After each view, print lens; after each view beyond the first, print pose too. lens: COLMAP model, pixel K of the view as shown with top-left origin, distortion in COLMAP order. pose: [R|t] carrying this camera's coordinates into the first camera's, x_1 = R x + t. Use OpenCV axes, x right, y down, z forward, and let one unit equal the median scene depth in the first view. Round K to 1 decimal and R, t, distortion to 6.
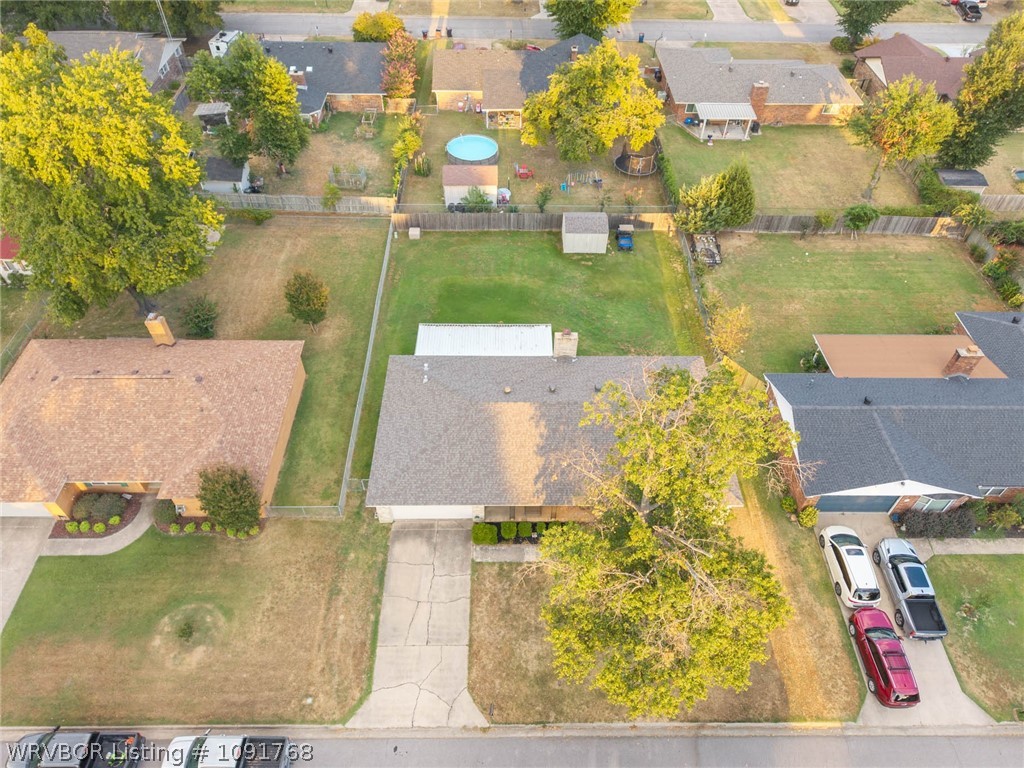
lens RADIAL K [[651.5, 0, 524.7], [0, 651.5, 379.1], [0, 0, 1]] dist [0.008948, -0.002422]
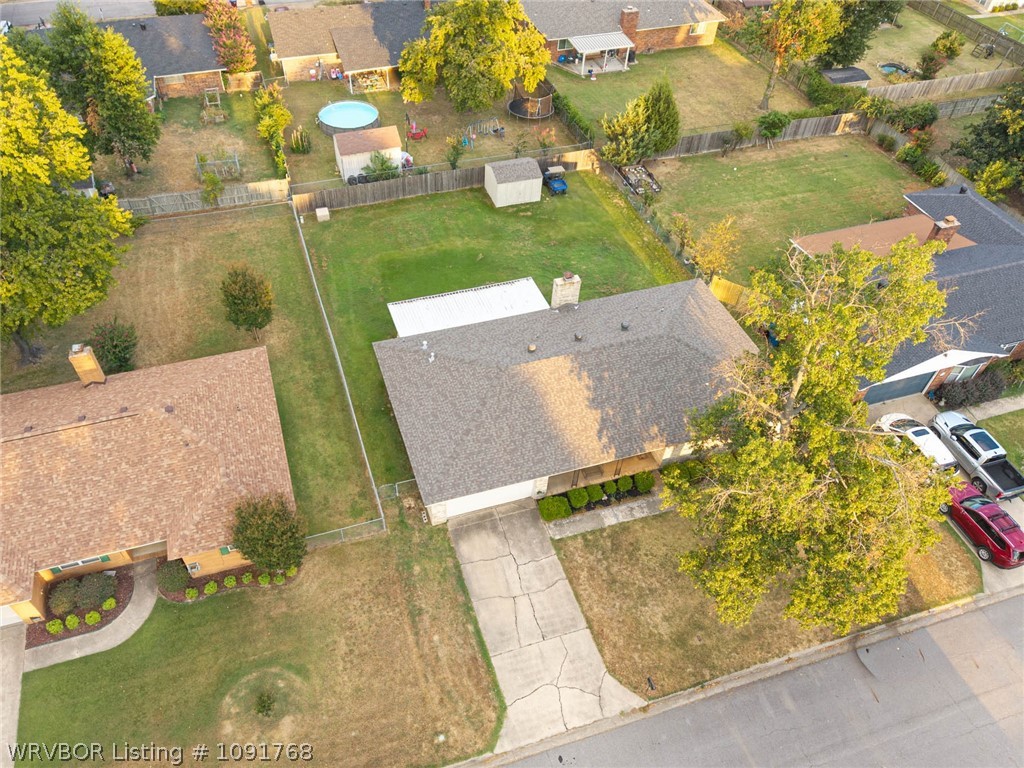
lens RADIAL K [[701.1, 0, 512.0], [0, 701.1, 384.0], [0, 0, 1]] dist [0.008605, -0.002399]
pose [[0.959858, -0.210869, 0.184950, -0.193960], [0.208658, 0.977479, 0.031565, 0.023767], [-0.187441, 0.008293, 0.982241, 0.058051]]
